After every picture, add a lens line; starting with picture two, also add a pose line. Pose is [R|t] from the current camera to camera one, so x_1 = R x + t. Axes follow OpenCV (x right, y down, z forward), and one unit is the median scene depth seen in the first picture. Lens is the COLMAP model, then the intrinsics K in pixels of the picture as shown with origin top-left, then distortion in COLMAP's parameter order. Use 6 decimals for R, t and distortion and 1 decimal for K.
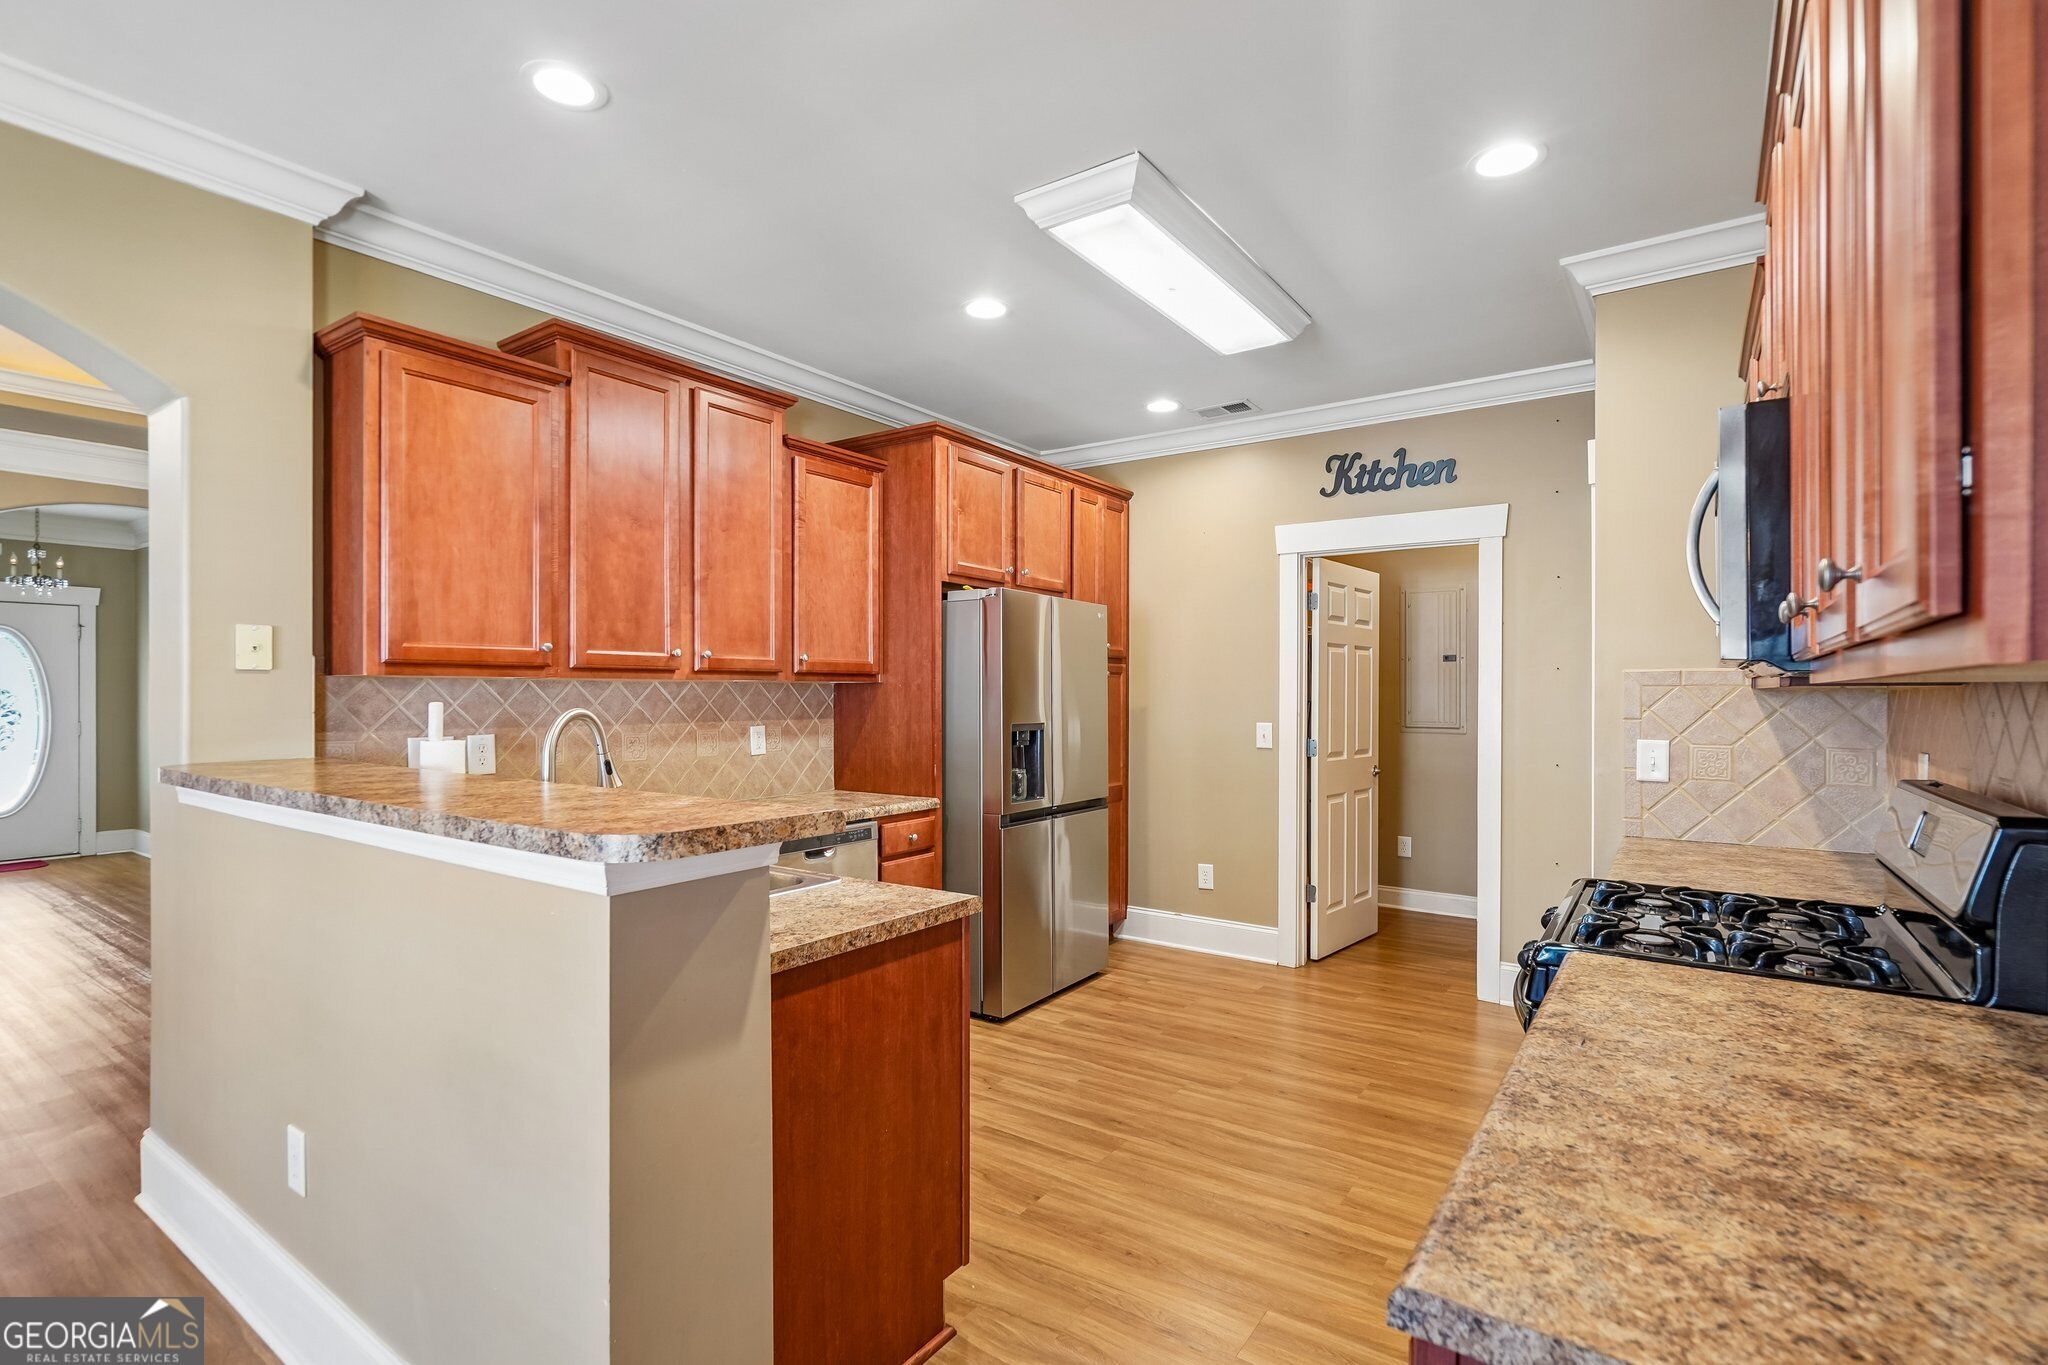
lens RADIAL K [[966.4, 0, 1008.6], [0, 966.4, 694.9], [0, 0, 1]] dist [-0.002516, 0.000472]
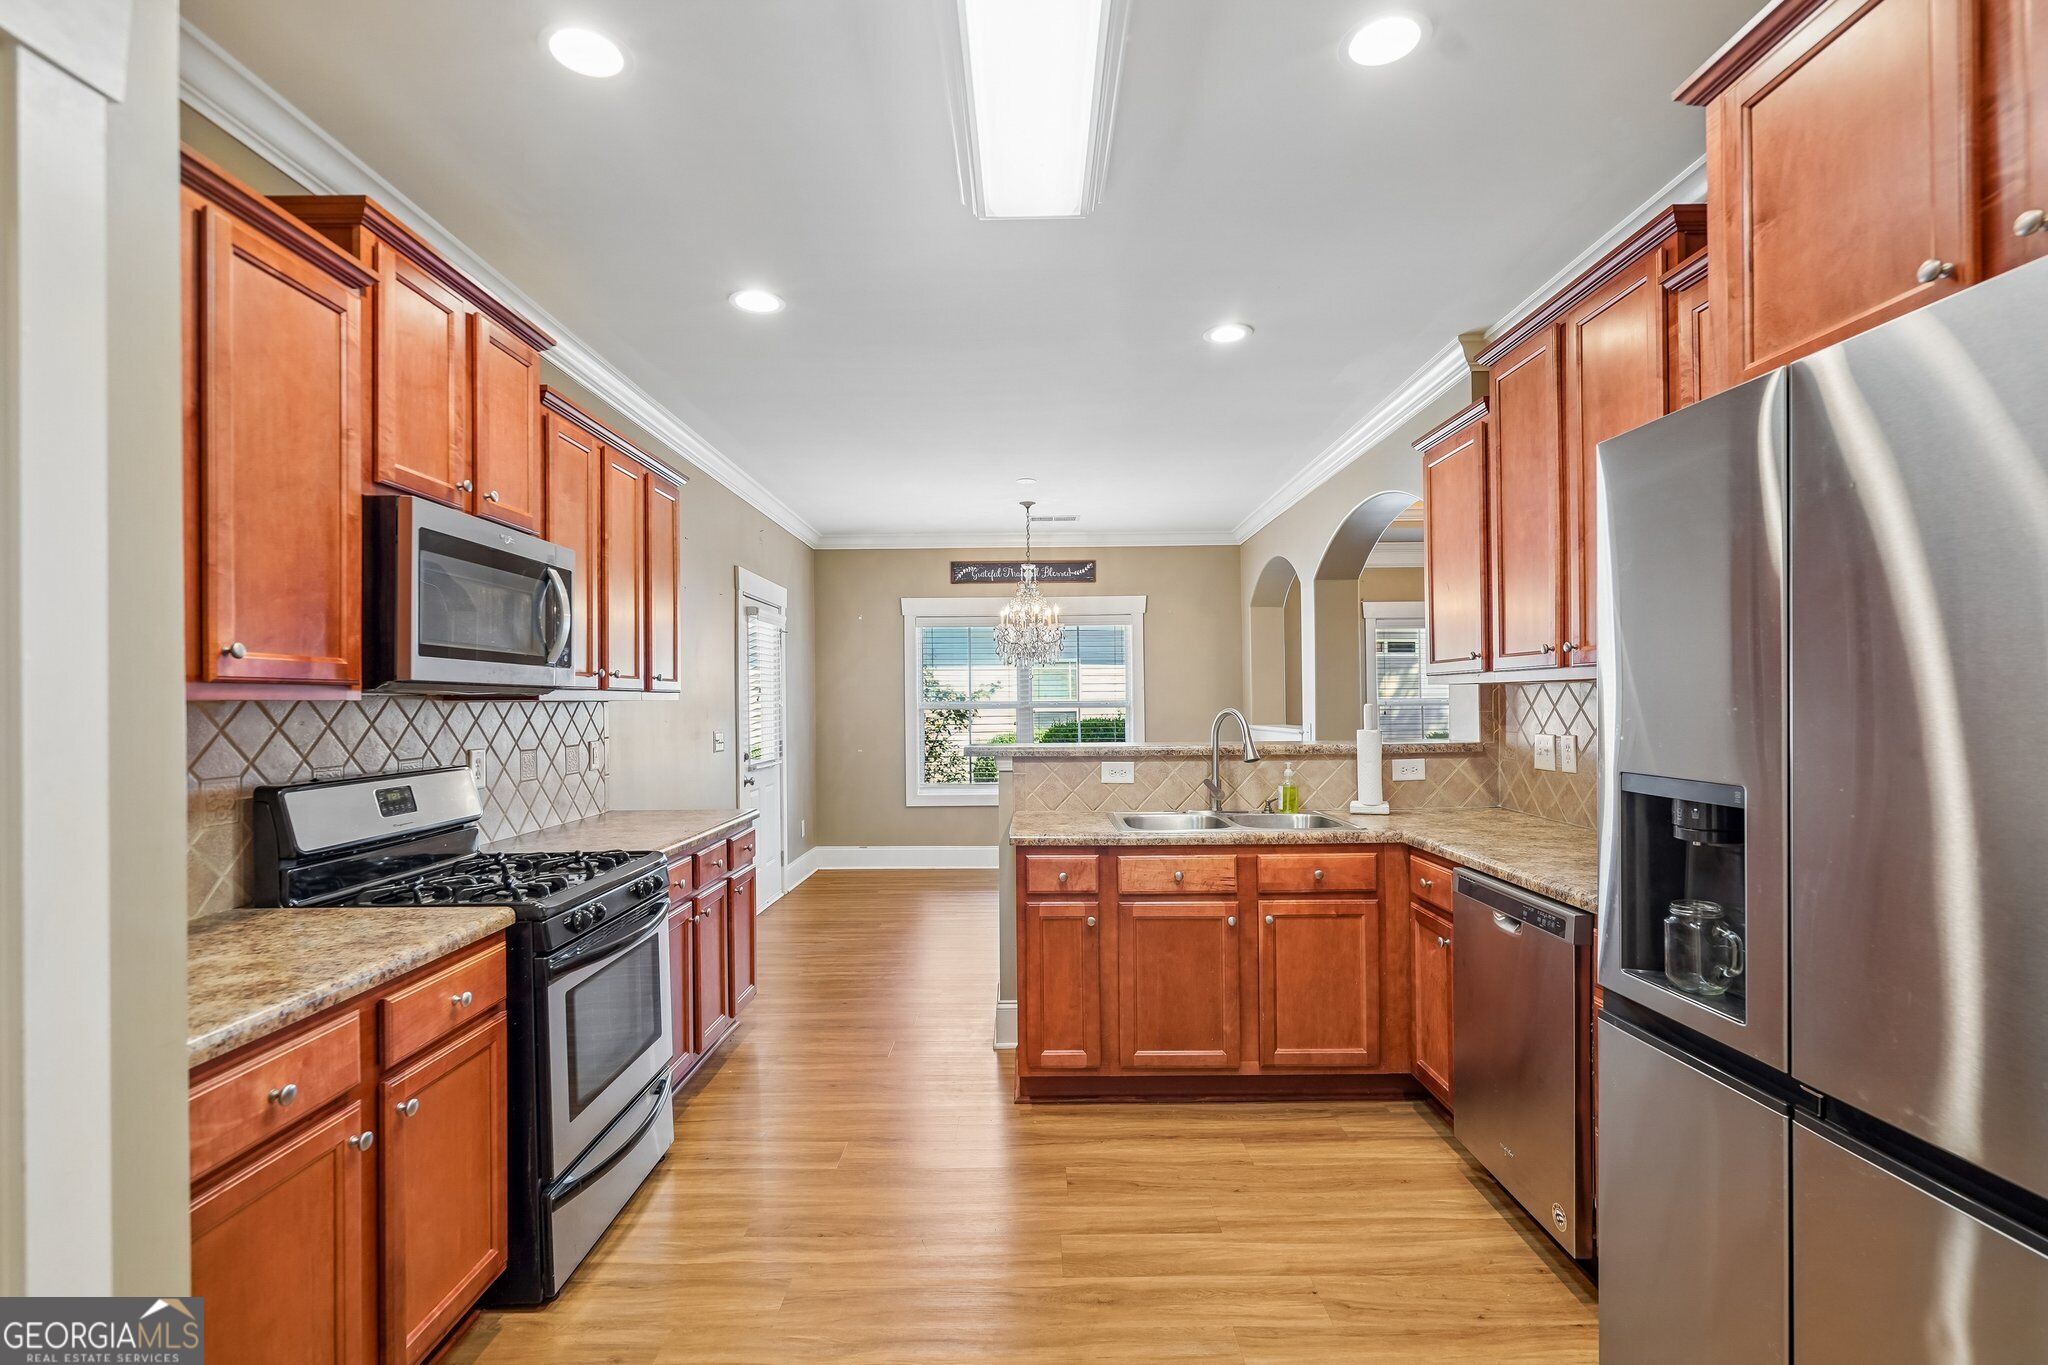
lens RADIAL K [[957.0, 0, 1022.4], [0, 957.0, 695.3], [0, 0, 1]] dist [-0.000997, 0.001802]
pose [[-0.815911, 0.002827, -0.578170, 0.461078], [0.007196, 0.999960, -0.005266, -0.001355], [0.578132, -0.008457, -0.815899, 1.252985]]
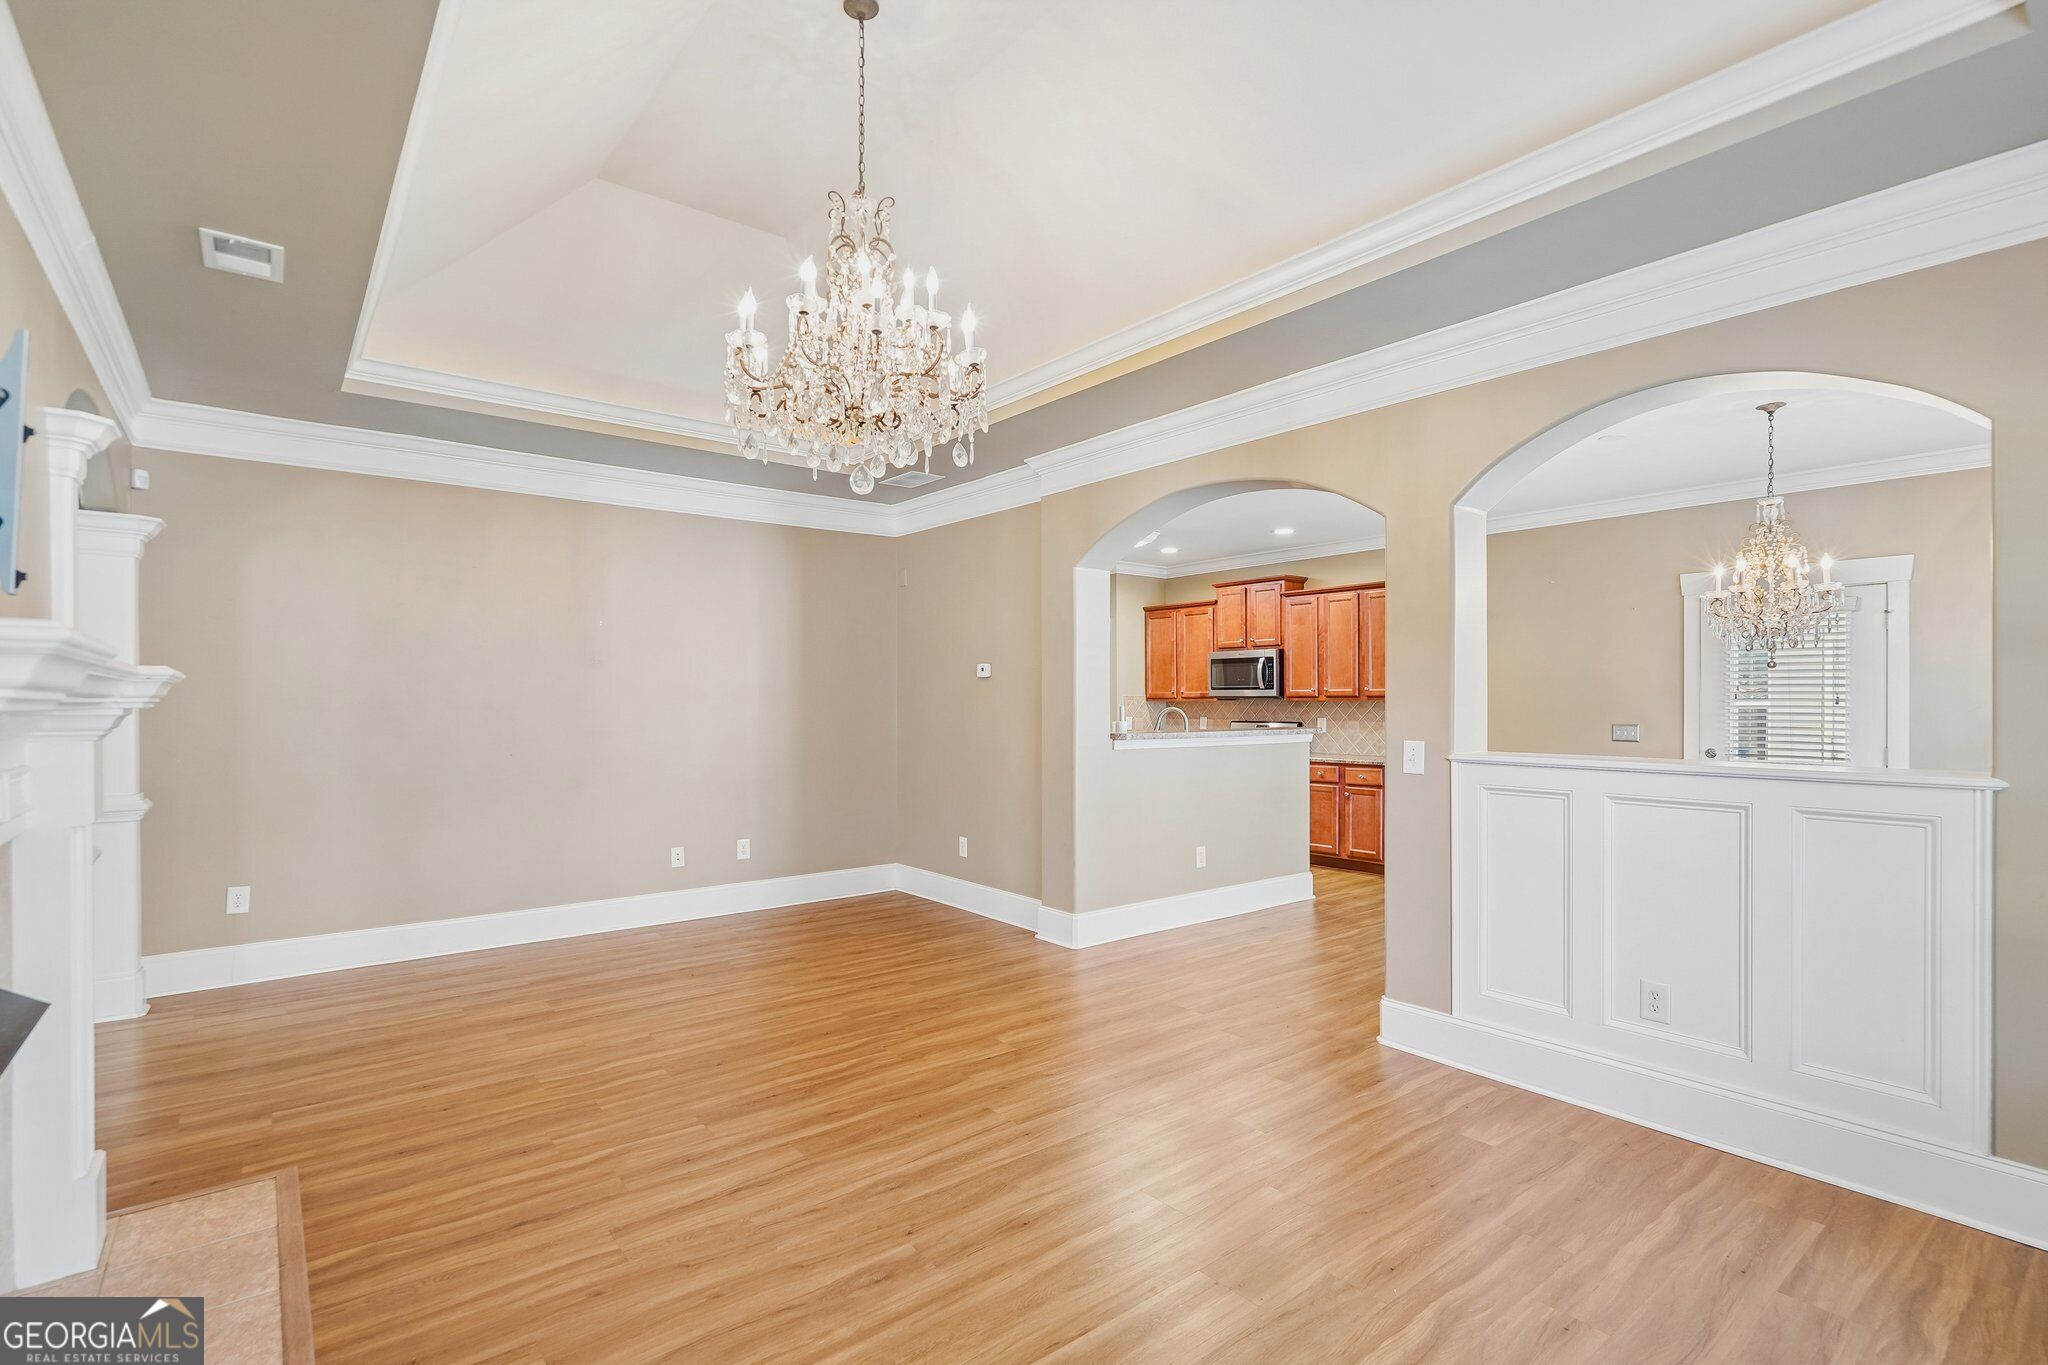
lens RADIAL K [[949.9, 0, 1018.4], [0, 949.9, 702.2], [0, 0, 1]] dist [0.001014, 0.000633]
pose [[0.272314, 0.000801, 0.962208, -1.985446], [0.004220, 0.999989, -0.002026, 0.001765], [-0.962199, 0.004612, 0.272307, 0.392414]]
